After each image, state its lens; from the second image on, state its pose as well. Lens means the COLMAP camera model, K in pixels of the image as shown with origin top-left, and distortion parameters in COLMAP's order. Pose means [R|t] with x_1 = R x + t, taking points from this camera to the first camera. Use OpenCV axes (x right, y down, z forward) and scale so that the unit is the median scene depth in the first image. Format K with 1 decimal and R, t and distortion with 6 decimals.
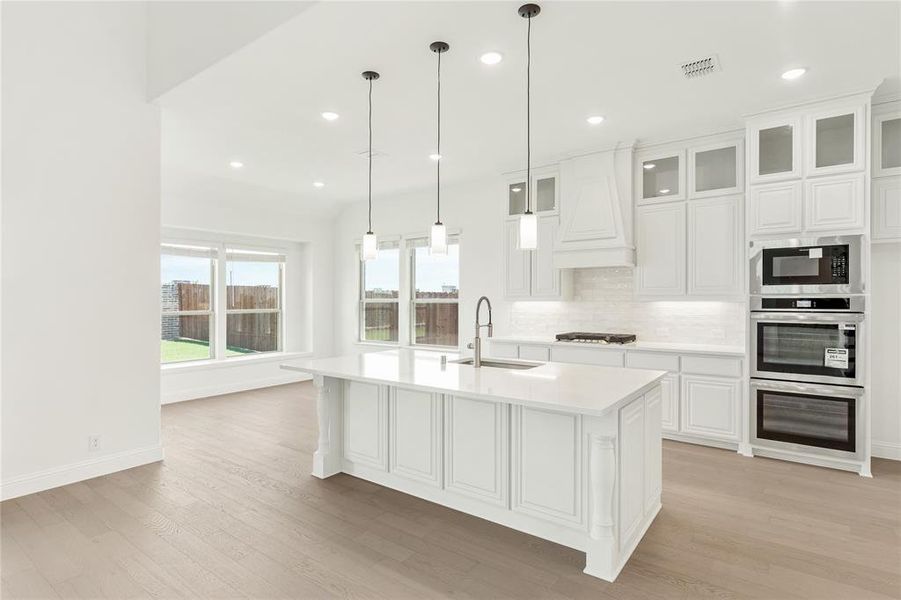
lens RADIAL K [[468.6, 0, 450.5], [0, 468.6, 300.0], [0, 0, 1]] dist [0.000491, 0.000213]
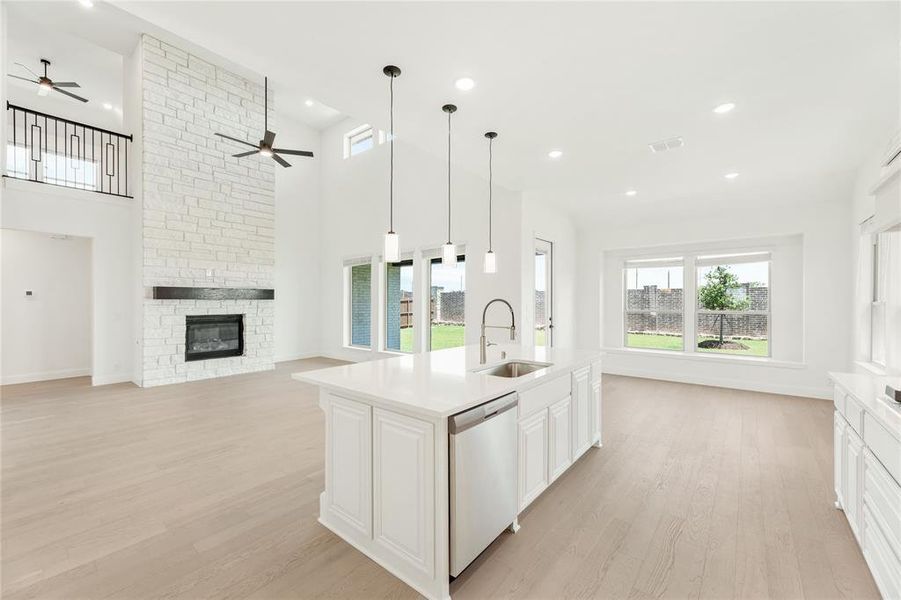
lens RADIAL K [[358.2, 0, 443.8], [0, 358.2, 303.3], [0, 0, 1]] dist [0.001139, 0.000380]
pose [[-0.049320, 0.007174, -0.998757, 0.754434], [0.001115, 0.999974, 0.007128, -0.003340], [0.998782, -0.000762, -0.049327, 0.788054]]
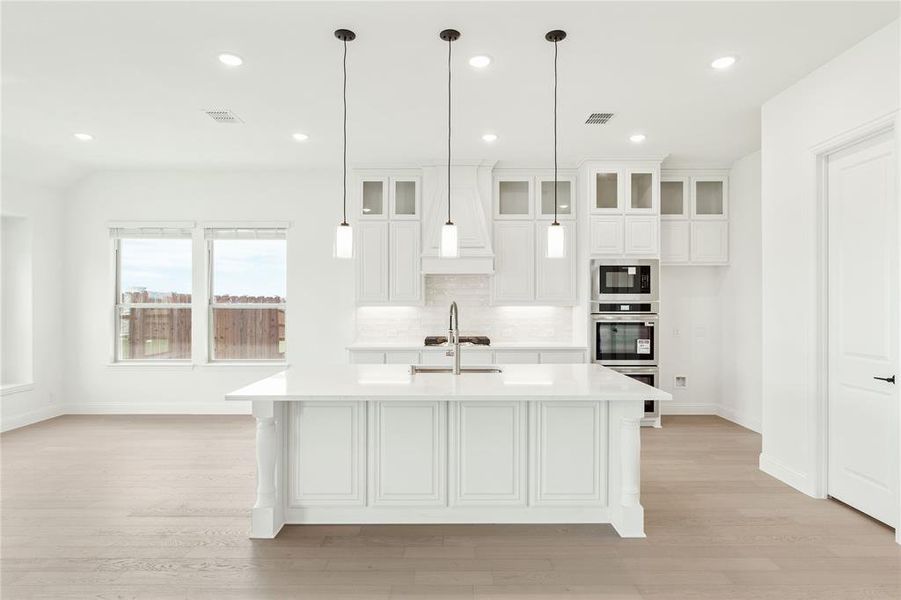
lens RADIAL K [[488.0, 0, 454.7], [0, 488.0, 306.6], [0, 0, 1]] dist [-0.000699, 0.000111]
pose [[0.799095, -0.002421, 0.601200, -0.465332], [0.000267, 0.999993, 0.003672, -0.000493], [-0.601205, -0.002774, 0.799090, 0.165732]]
